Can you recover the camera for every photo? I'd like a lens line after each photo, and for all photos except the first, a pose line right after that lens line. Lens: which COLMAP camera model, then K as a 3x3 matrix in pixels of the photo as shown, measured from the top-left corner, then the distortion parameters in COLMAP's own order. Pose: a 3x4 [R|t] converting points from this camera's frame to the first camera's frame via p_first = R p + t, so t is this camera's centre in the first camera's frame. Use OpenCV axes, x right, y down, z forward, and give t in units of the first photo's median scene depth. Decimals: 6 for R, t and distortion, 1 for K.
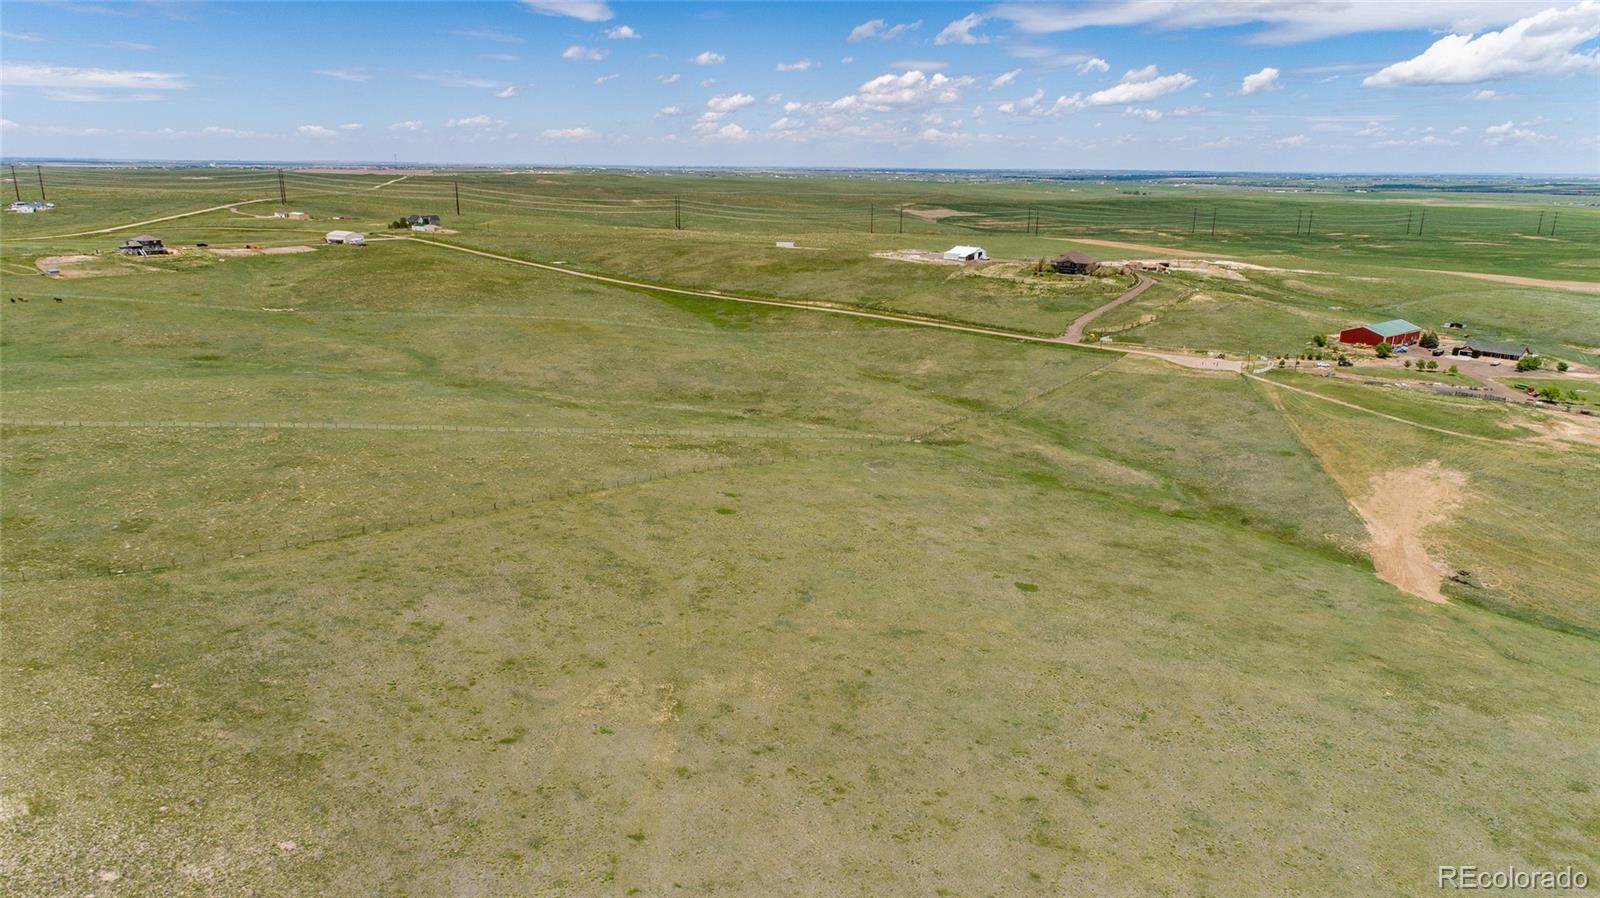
lens RADIAL K [[1075.9, 0, 804.5], [0, 1075.9, 432.7], [0, 0, 1]] dist [0.019631, 0.005618]
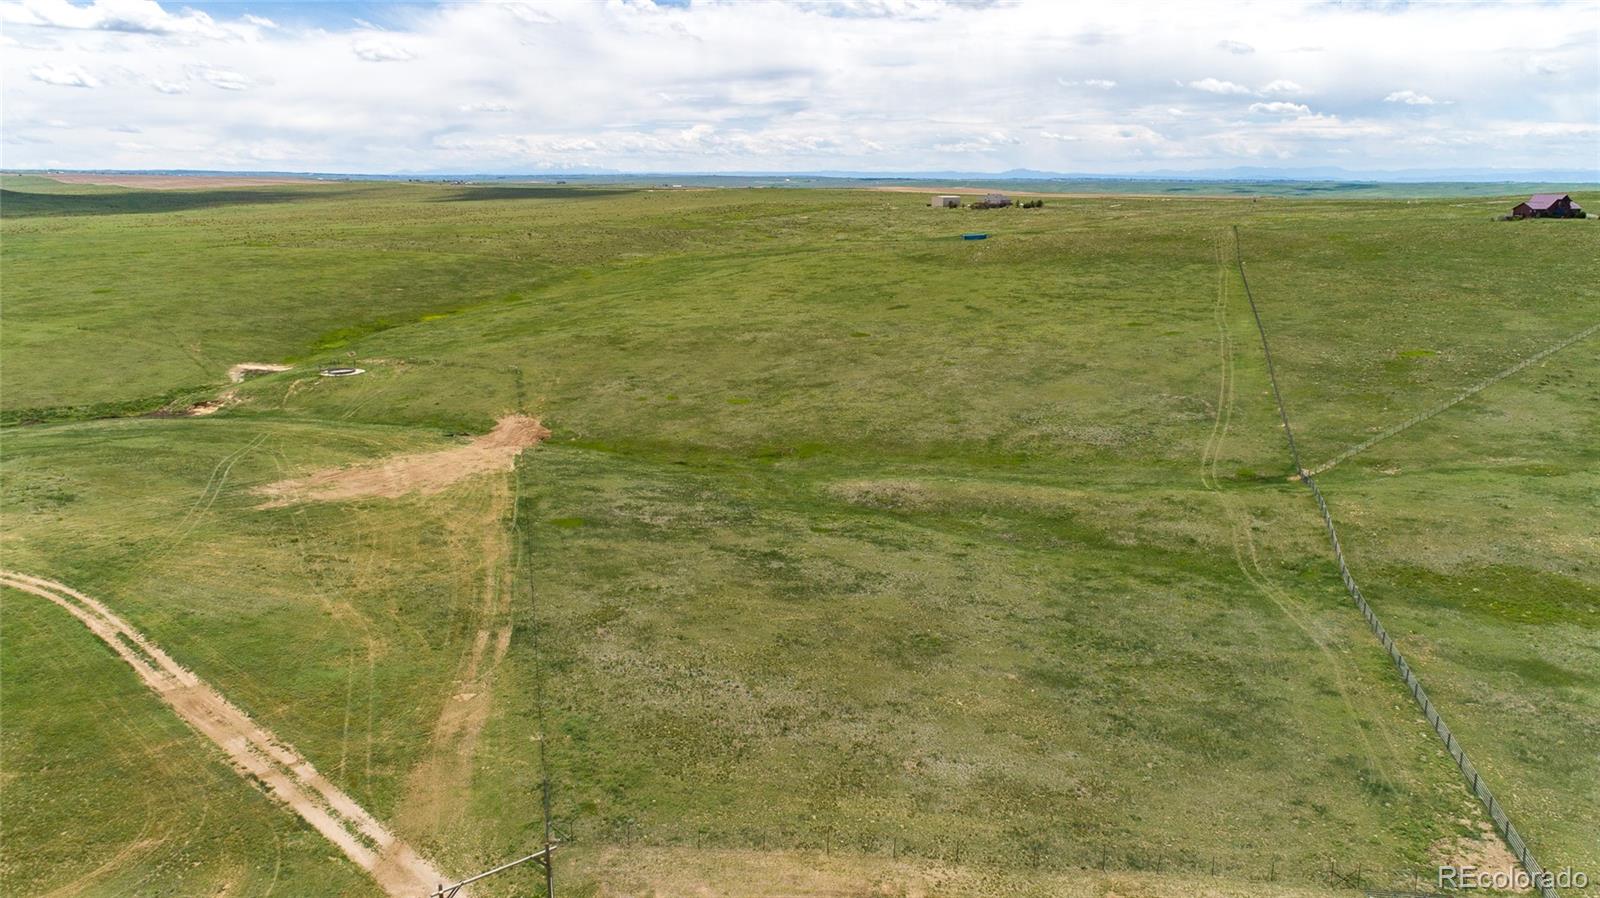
lens RADIAL K [[1075.9, 0, 801.3], [0, 1075.9, 449.7], [0, 0, 1]] dist [0.019631, 0.005618]
pose [[-0.912135, 0.083814, -0.401230, 0.705353], [-0.117654, 0.884143, 0.452160, -0.278223], [0.392642, 0.459637, -0.796597, 1.810097]]
